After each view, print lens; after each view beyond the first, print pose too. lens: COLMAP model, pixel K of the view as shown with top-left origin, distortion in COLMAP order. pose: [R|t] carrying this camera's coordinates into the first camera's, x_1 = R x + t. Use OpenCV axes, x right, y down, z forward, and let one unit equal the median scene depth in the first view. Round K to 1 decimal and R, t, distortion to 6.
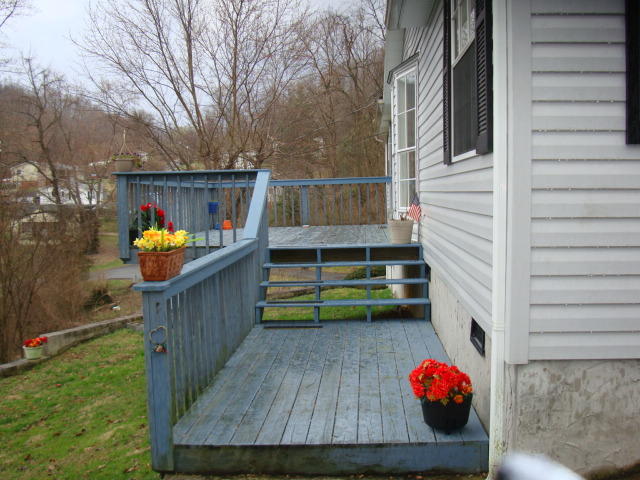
lens RADIAL K [[663.0, 0, 317.3], [0, 663.0, 242.1], [0, 0, 1]] dist [-0.108512, -0.006361]
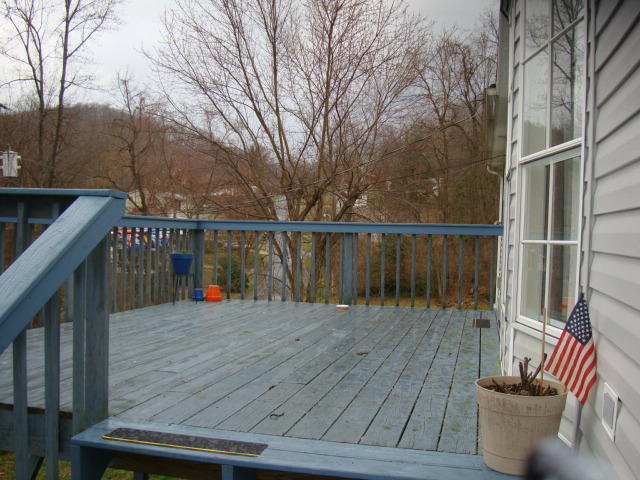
lens RADIAL K [[663.0, 0, 317.3], [0, 663.0, 242.1], [0, 0, 1]] dist [-0.108512, -0.006361]
pose [[0.983700, 0.054667, -0.171305, 0.013586], [-0.064653, 0.996485, -0.053265, -0.012079], [0.167791, 0.063472, 0.983777, 0.112835]]
